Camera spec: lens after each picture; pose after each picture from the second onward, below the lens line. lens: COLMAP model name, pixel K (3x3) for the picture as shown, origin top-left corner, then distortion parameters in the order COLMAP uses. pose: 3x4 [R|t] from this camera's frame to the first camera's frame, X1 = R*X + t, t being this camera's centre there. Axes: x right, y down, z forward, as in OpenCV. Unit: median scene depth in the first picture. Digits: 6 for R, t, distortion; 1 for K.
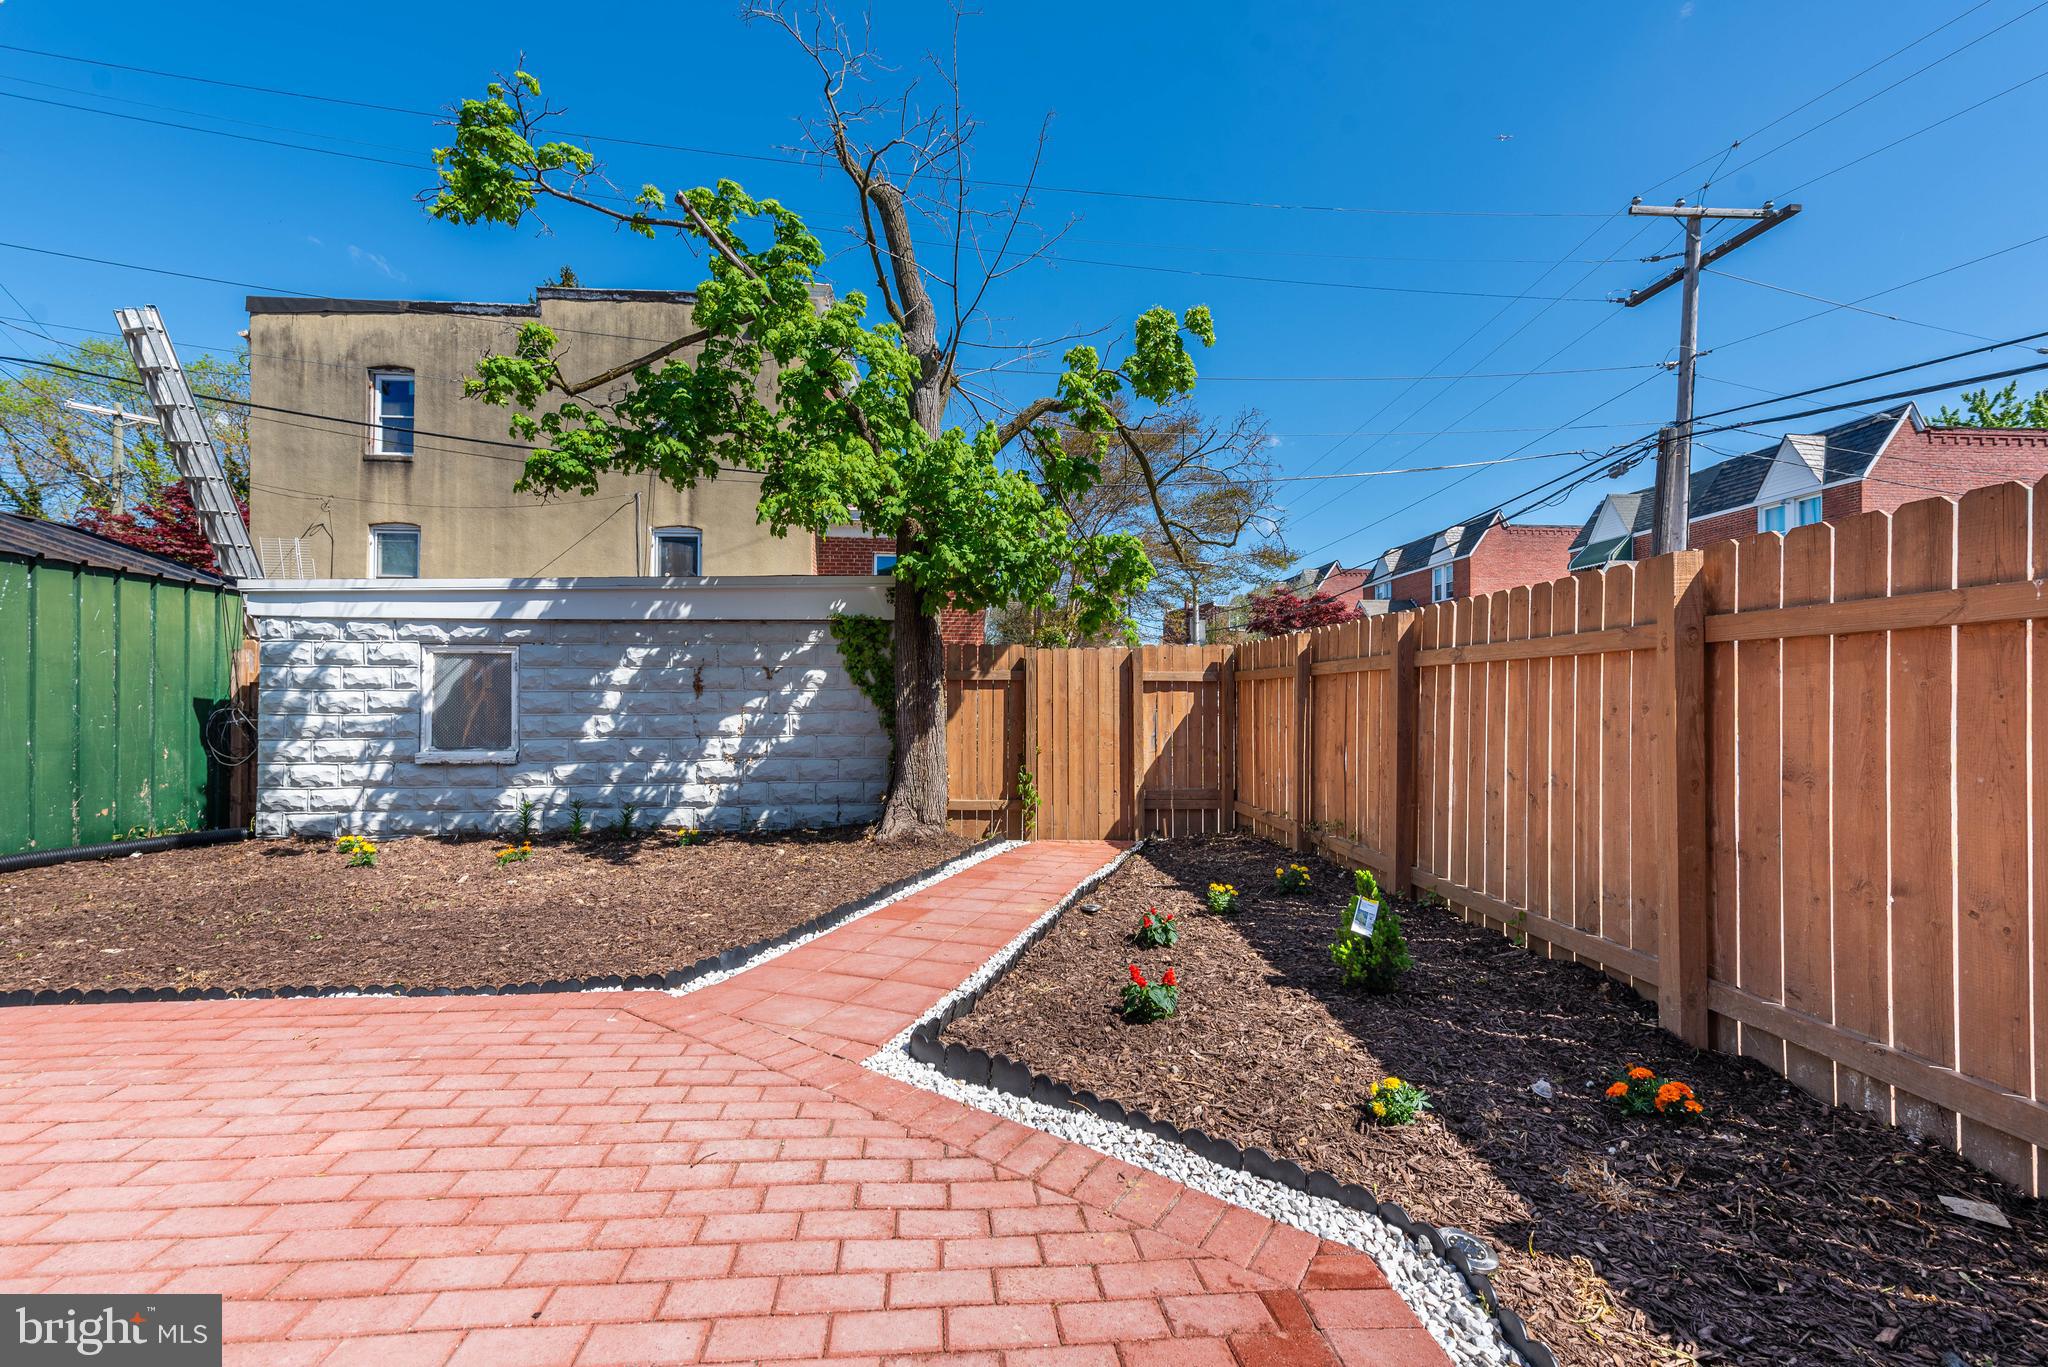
lens RADIAL K [[818.5, 0, 1021.6], [0, 818.5, 690.8], [0, 0, 1]] dist [0.009608, -0.000189]
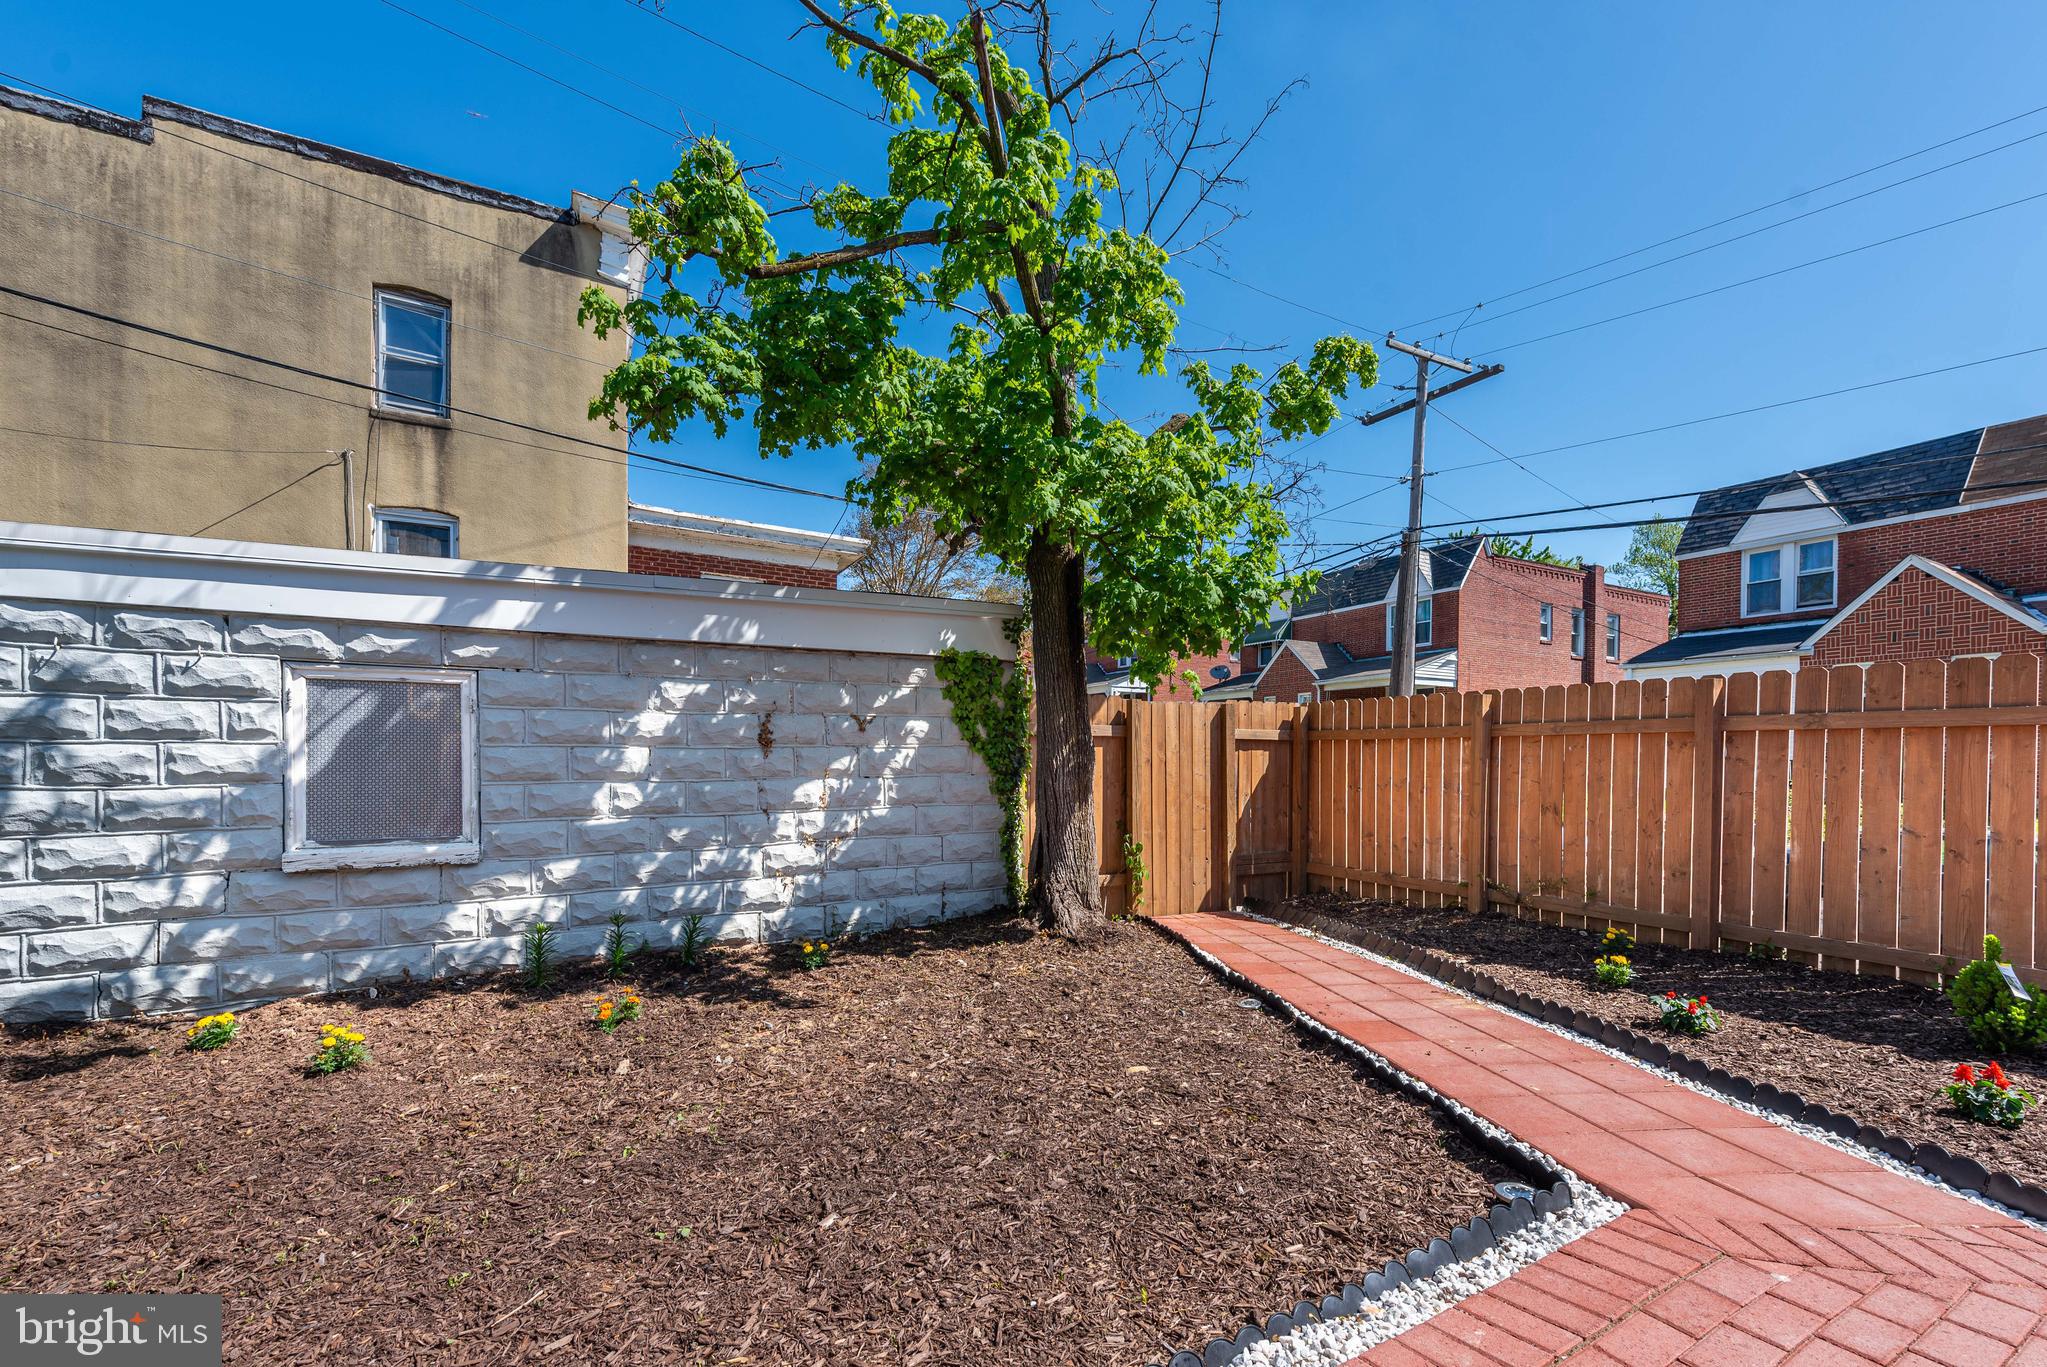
lens RADIAL K [[834.4, 0, 1027.1], [0, 834.4, 764.2], [0, 0, 1]] dist [0.012362, -0.002961]
pose [[0.907357, -0.002298, 0.420354, -0.498604], [-0.006724, 0.999778, 0.019979, -0.000757], [-0.420306, -0.020955, 0.907140, 0.252602]]
